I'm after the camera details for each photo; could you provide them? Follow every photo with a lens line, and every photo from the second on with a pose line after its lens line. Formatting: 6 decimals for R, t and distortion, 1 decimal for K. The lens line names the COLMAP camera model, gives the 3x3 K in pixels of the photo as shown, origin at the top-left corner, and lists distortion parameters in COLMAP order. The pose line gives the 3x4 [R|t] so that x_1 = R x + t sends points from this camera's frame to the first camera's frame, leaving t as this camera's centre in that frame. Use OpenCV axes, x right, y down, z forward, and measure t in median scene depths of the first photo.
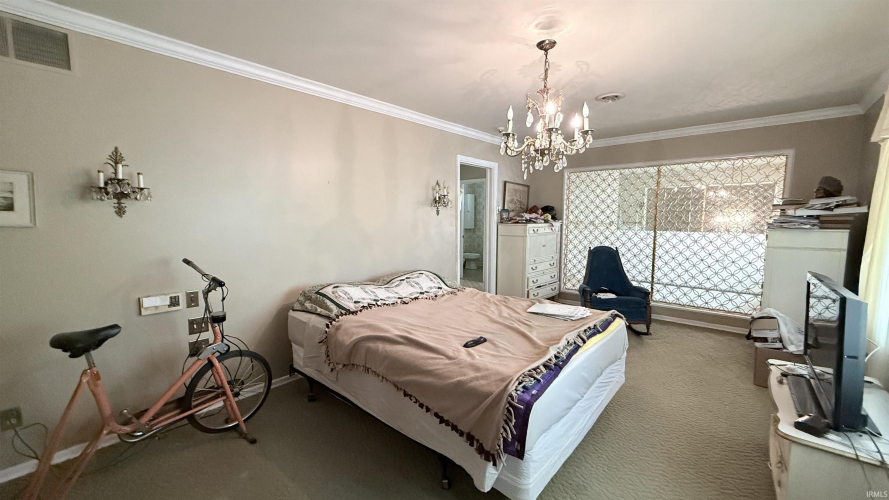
lens RADIAL K [[354.1, 0, 443.6], [0, 354.1, 245.1], [0, 0, 1]] dist [-0.000189, -0.000097]
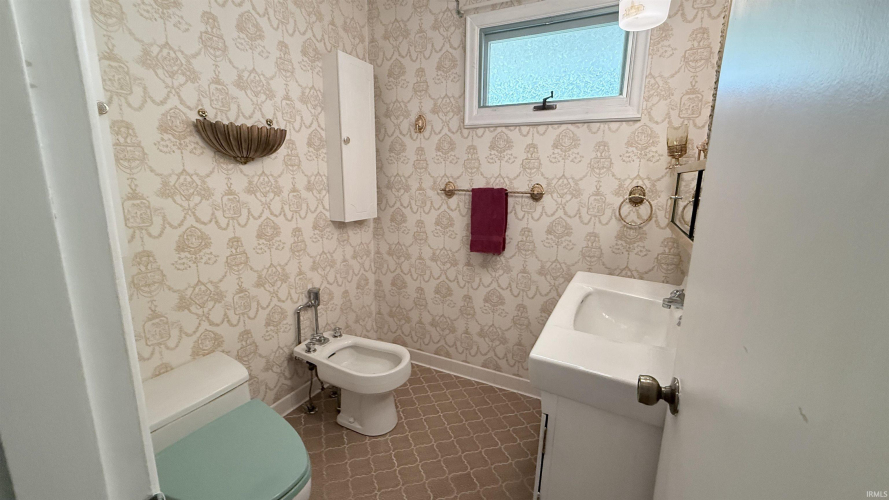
lens RADIAL K [[354.1, 0, 444.8], [0, 354.1, 244.2], [0, 0, 1]] dist [-0.000189, -0.000097]
pose [[0.970547, -0.032275, 0.238741, 0.073314], [0.001821, 0.991940, 0.126696, -0.058412], [-0.240906, -0.122529, 0.962783, 0.765929]]
